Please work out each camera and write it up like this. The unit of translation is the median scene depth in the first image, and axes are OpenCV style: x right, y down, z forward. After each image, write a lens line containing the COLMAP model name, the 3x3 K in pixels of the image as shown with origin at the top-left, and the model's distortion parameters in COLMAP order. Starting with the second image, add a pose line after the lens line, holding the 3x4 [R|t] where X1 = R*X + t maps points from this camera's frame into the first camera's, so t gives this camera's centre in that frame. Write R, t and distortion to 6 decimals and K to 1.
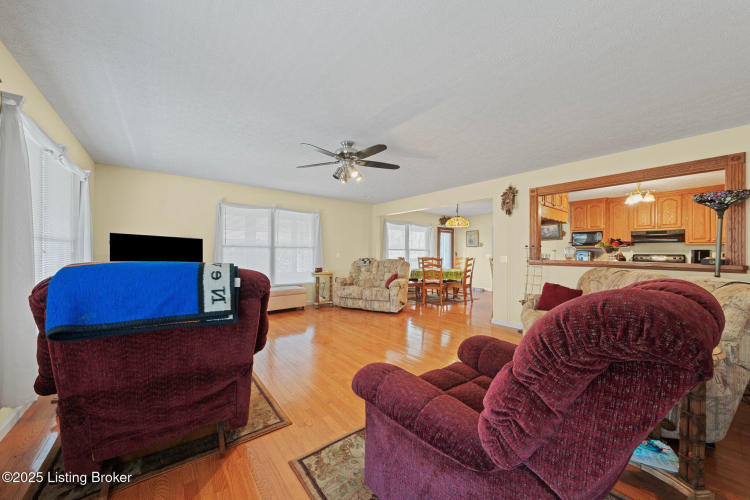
lens RADIAL K [[269.5, 0, 373.4], [0, 269.5, 257.0], [0, 0, 1]] dist [0.001257, 0.000169]
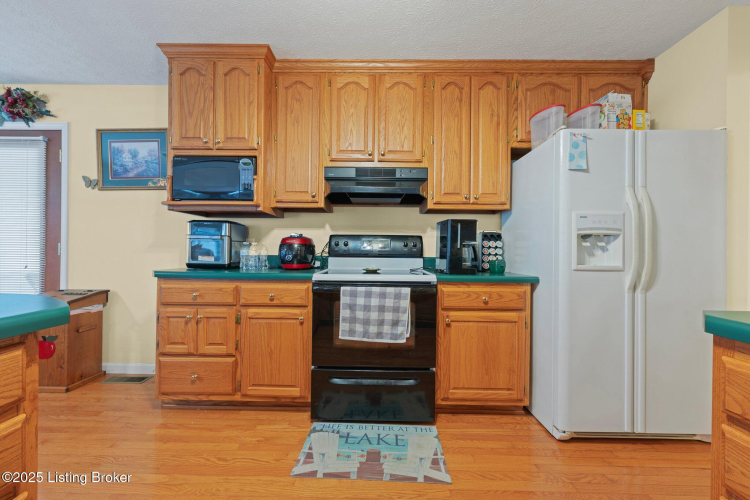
lens RADIAL K [[294.7, 0, 375.0], [0, 294.7, 250.0], [0, 0, 1]] dist [-0.000263, 0.000007]
pose [[0.622437, -0.007806, 0.782631, 0.722284], [-0.000631, 0.999945, 0.010475, 0.007364], [-0.782670, -0.007014, 0.622398, 0.738764]]
